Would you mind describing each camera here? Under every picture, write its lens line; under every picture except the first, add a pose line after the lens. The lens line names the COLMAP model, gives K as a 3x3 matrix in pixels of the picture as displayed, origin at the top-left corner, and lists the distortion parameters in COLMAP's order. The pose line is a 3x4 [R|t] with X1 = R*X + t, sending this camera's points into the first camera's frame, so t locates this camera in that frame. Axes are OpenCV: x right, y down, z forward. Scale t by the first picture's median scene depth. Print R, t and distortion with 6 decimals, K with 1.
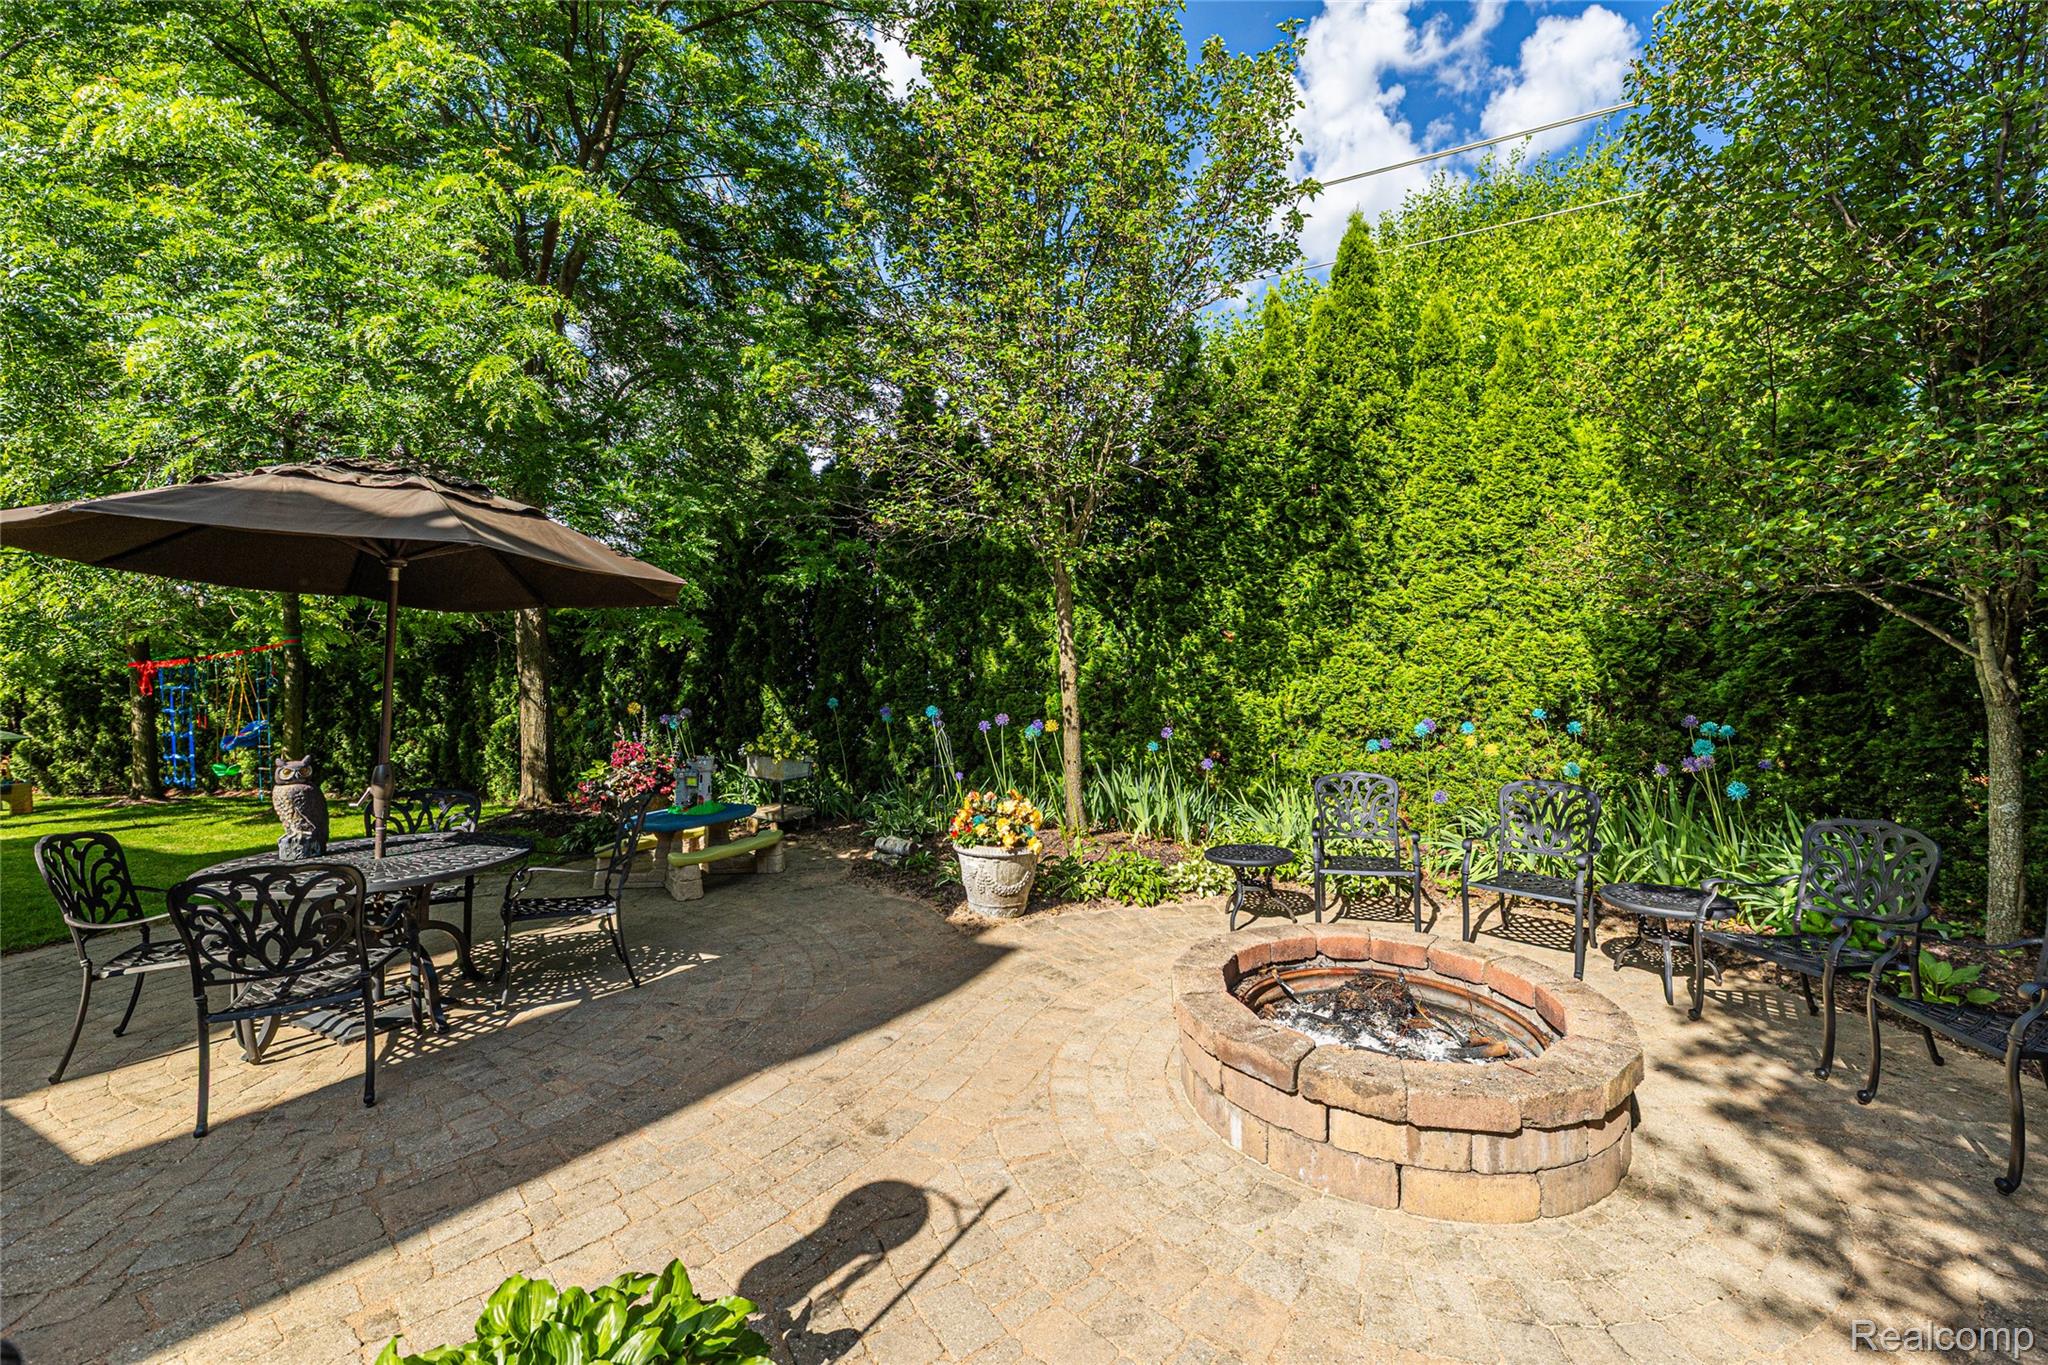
lens RADIAL K [[806.4, 0, 1039.7], [0, 806.4, 673.9], [0, 0, 1]] dist [-0.002073, -0.001462]
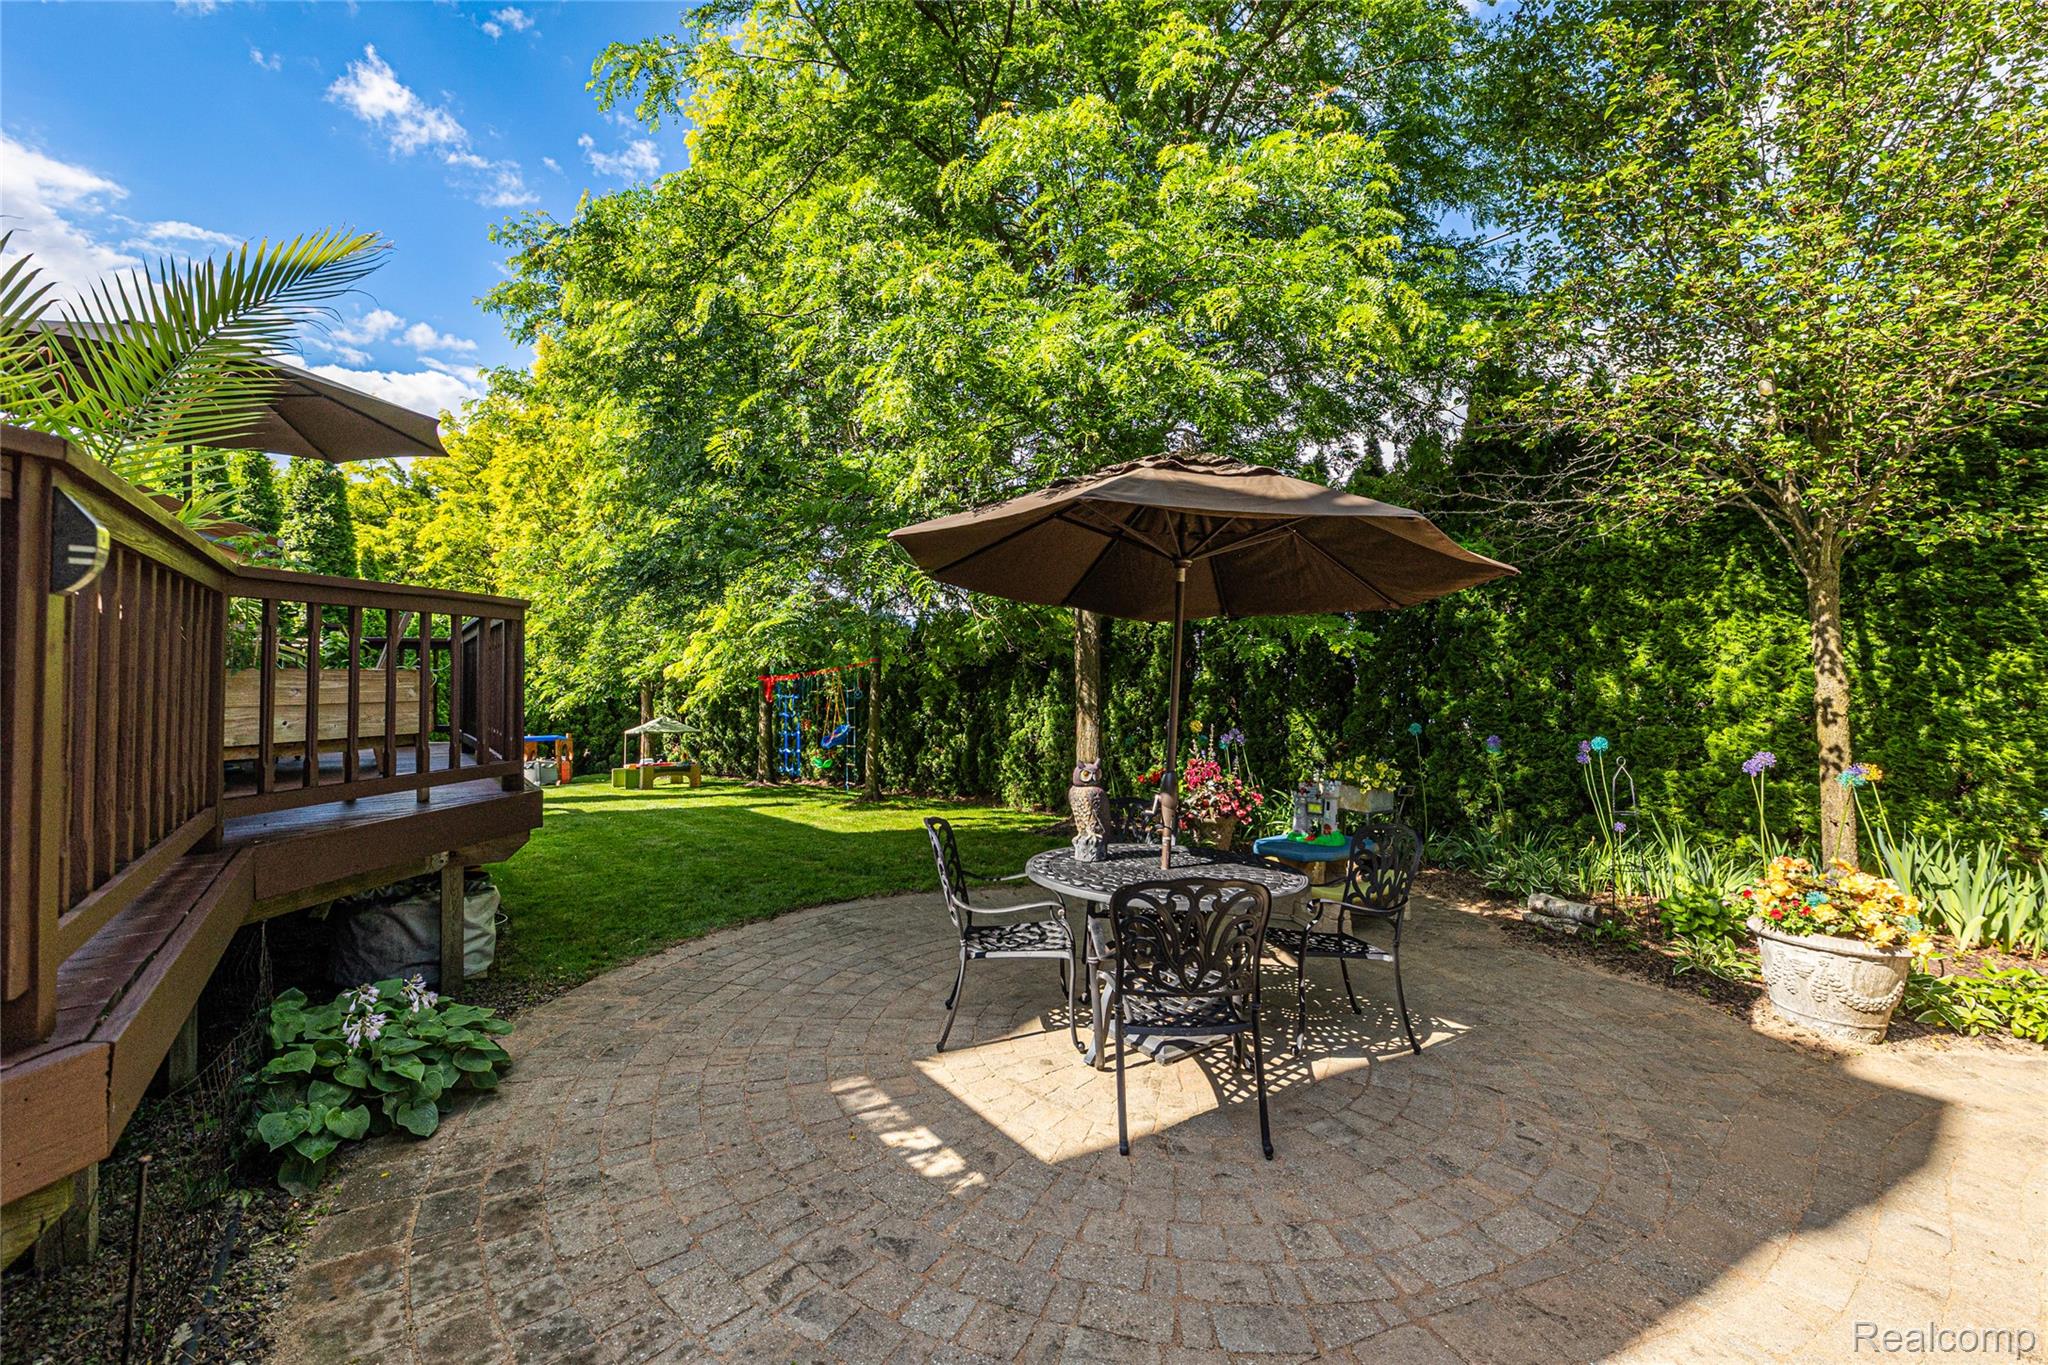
lens RADIAL K [[806.4, 0, 1028.2], [0, 806.4, 686.9], [0, 0, 1]] dist [-0.002073, -0.001462]
pose [[0.895224, 0.016768, -0.445302, -0.293641], [-0.025581, 0.999578, -0.013787, 0.015212], [0.444882, 0.023734, 0.895274, 0.029990]]
